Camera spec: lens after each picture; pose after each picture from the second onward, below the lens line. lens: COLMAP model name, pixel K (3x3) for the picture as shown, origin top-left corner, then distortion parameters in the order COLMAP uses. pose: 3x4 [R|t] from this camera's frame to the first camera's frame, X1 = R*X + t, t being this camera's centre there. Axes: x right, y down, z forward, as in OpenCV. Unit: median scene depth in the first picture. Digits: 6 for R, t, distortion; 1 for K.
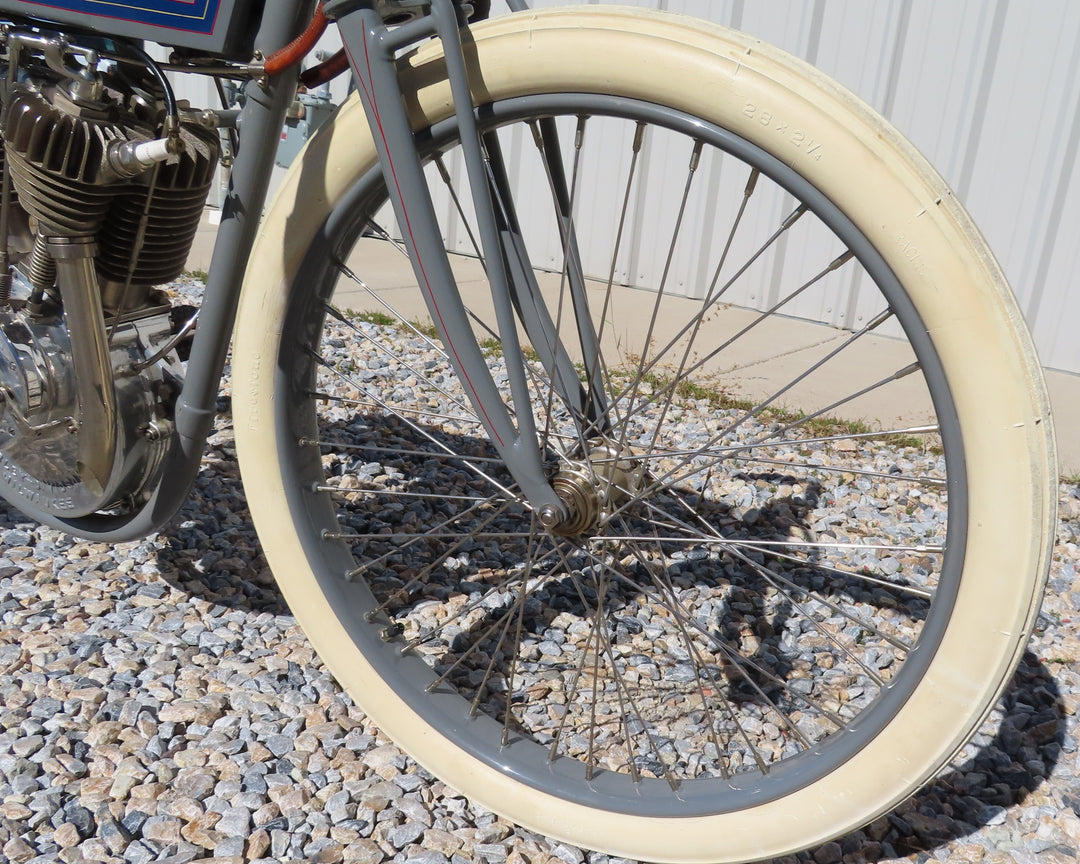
lens RADIAL K [[861.1, 0, 540.0], [0, 861.1, 432.0], [0, 0, 1]] dist [-0.002208, 0.002390]
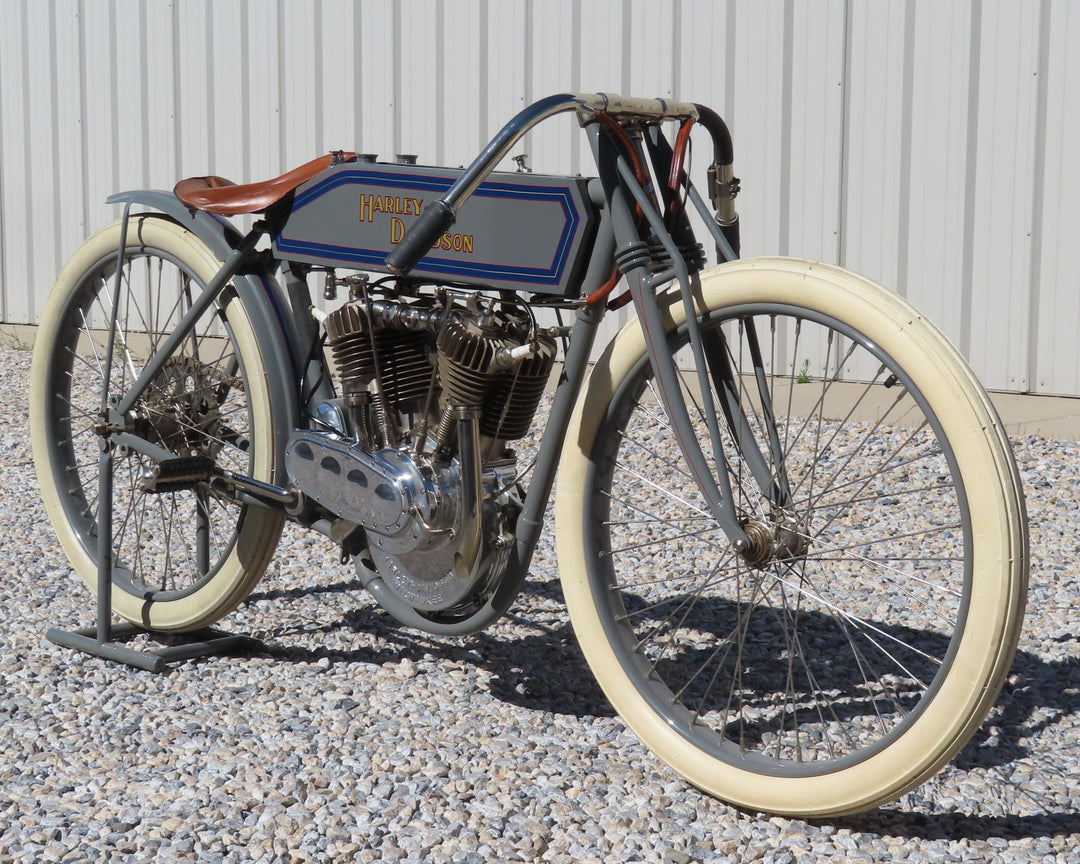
lens RADIAL K [[861.1, 0, 540.0], [0, 861.1, 432.0], [0, 0, 1]] dist [-0.002208, 0.002390]
pose [[0.940165, -0.017474, -0.340271, 0.150143], [-0.063511, 0.972193, -0.225405, 0.195447], [0.334748, 0.233529, 0.912912, -0.471156]]
